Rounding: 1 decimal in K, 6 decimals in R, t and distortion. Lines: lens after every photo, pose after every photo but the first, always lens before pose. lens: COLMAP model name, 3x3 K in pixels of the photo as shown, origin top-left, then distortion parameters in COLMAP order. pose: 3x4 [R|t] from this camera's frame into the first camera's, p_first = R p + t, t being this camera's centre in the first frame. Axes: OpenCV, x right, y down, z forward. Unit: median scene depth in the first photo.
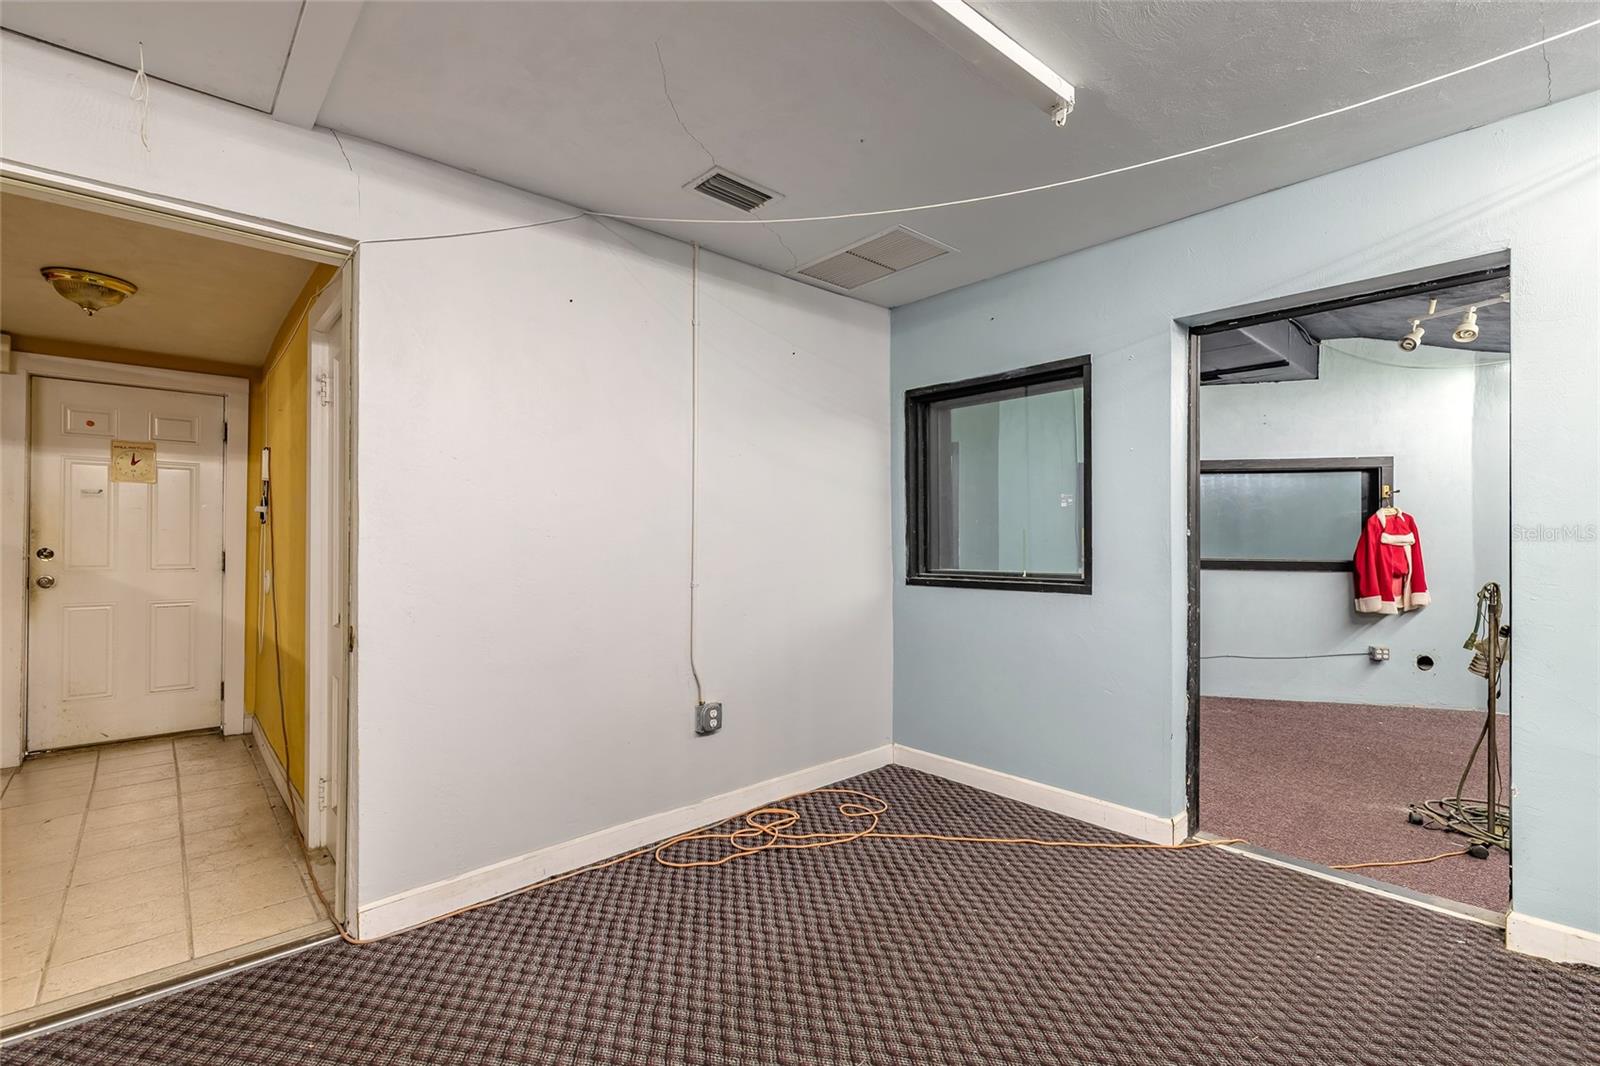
lens RADIAL K [[728.8, 0, 797.1], [0, 728.8, 537.6], [0, 0, 1]] dist [0.007735, -0.000342]
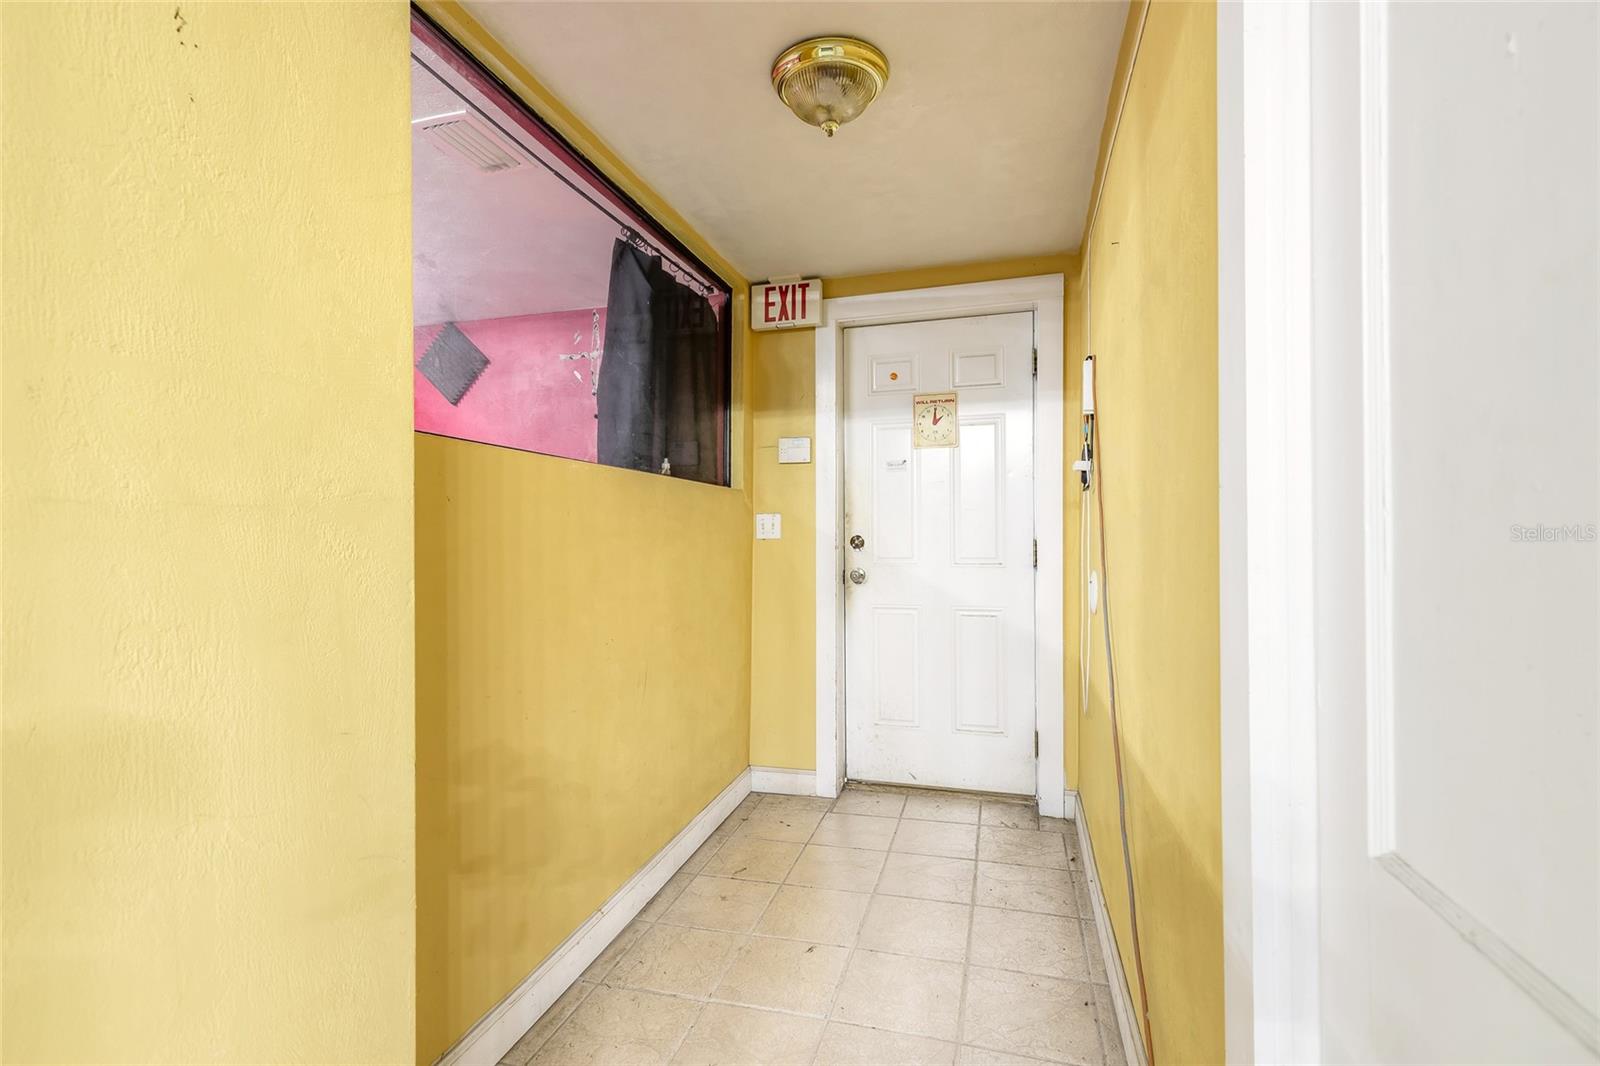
lens RADIAL K [[728.8, 0, 797.1], [0, 728.8, 537.6], [0, 0, 1]] dist [0.007735, -0.000342]
pose [[0.538956, -0.005008, -0.842319, -0.363852], [0.014381, 0.999891, 0.003257, 0.012901], [0.842211, -0.013869, 0.538970, 0.492255]]
